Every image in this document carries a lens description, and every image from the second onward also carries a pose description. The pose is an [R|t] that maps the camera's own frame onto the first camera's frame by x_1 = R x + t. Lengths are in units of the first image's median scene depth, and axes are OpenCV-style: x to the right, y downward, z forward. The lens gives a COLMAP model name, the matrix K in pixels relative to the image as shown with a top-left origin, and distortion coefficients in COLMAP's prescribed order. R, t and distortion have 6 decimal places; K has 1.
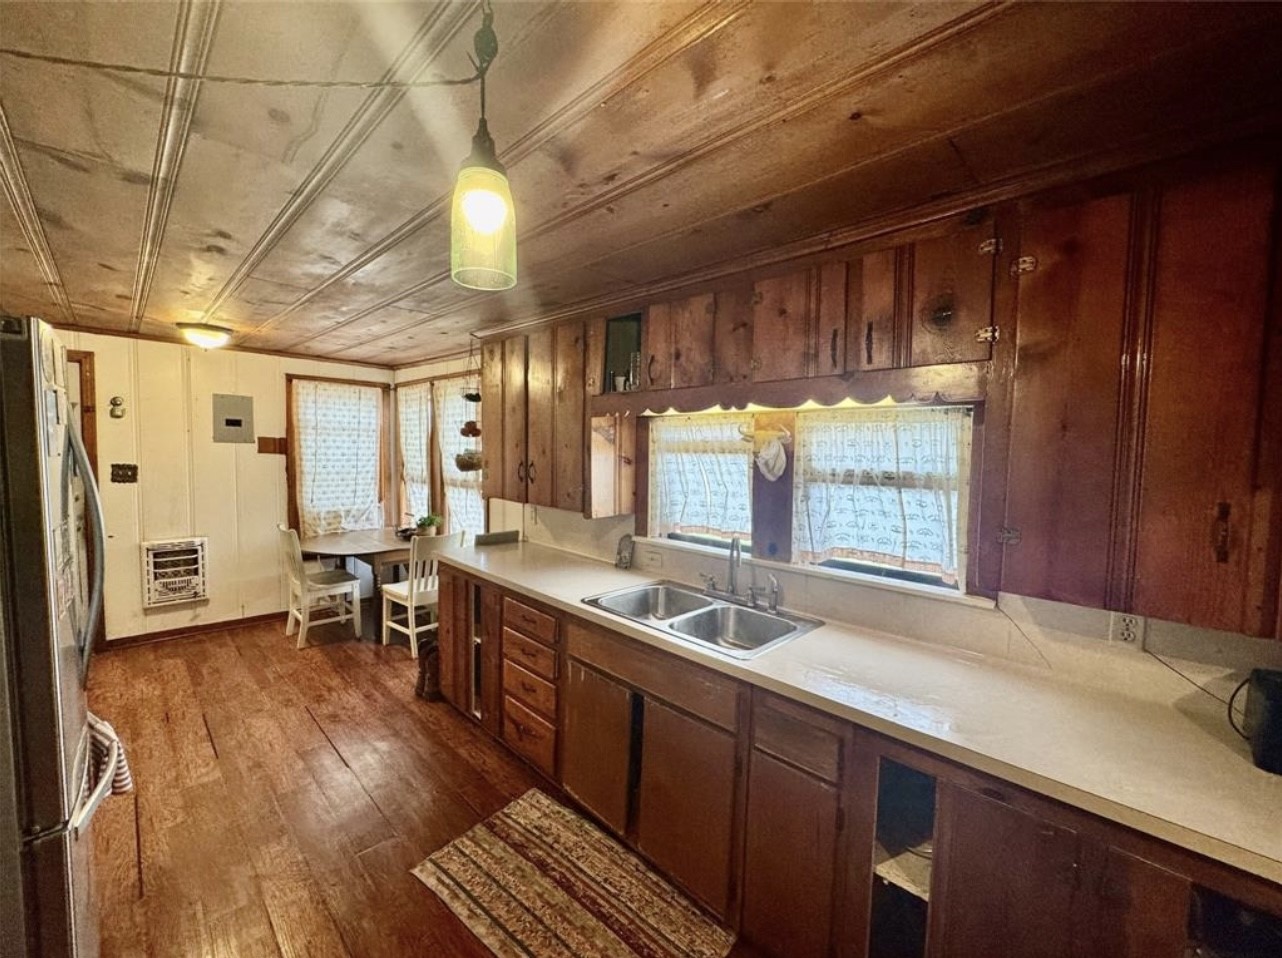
lens RADIAL K [[516.6, 0, 637.9], [0, 516.6, 481.4], [0, 0, 1]] dist [-0.001220, 0.000175]
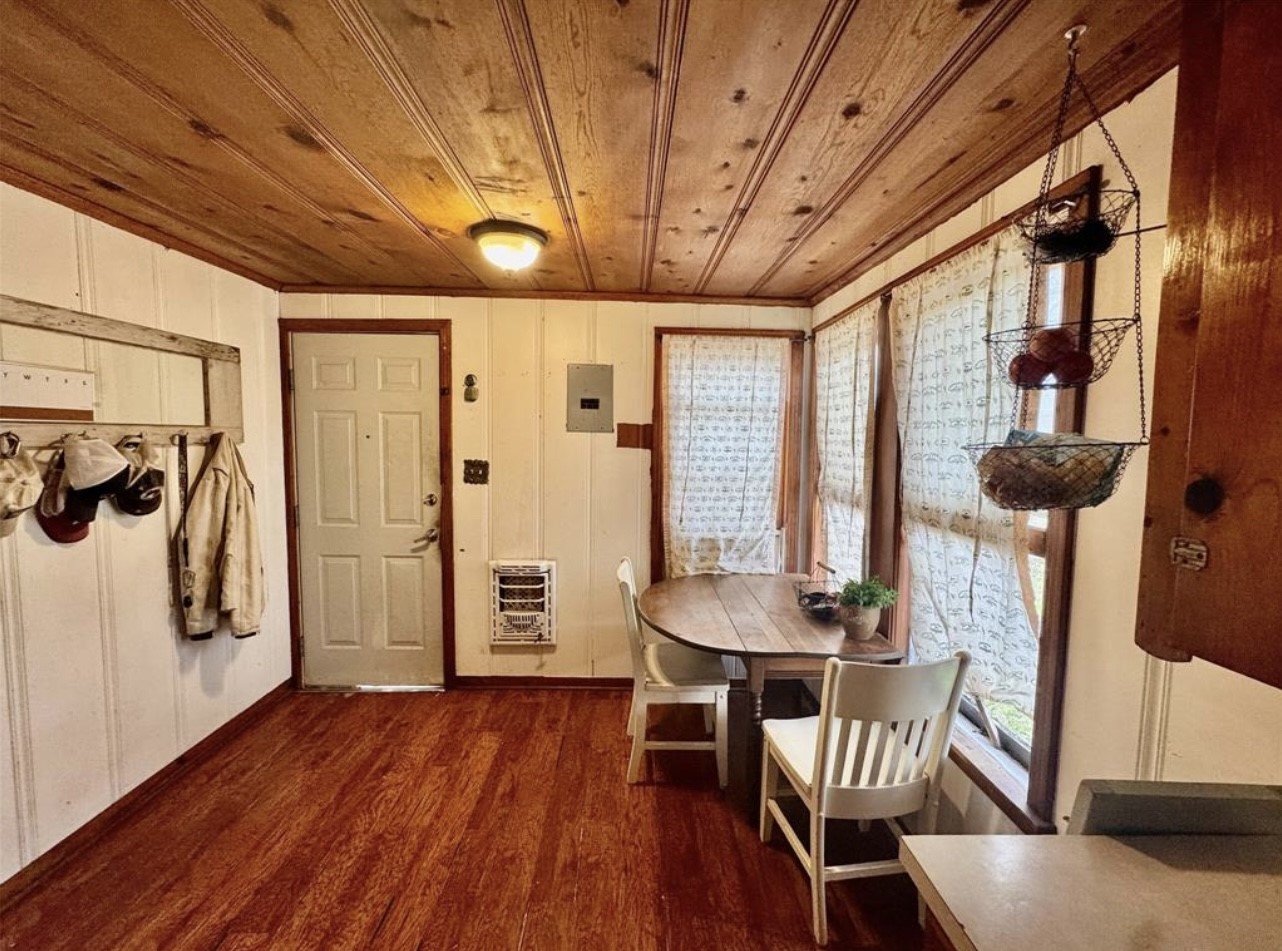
lens RADIAL K [[516.6, 0, 637.9], [0, 516.6, 477.9], [0, 0, 1]] dist [-0.001220, 0.000175]
pose [[0.716938, 0.042003, -0.695870, -0.228361], [-0.043165, 0.998943, 0.015825, -0.025005], [0.695799, 0.018691, 0.717993, 0.513091]]
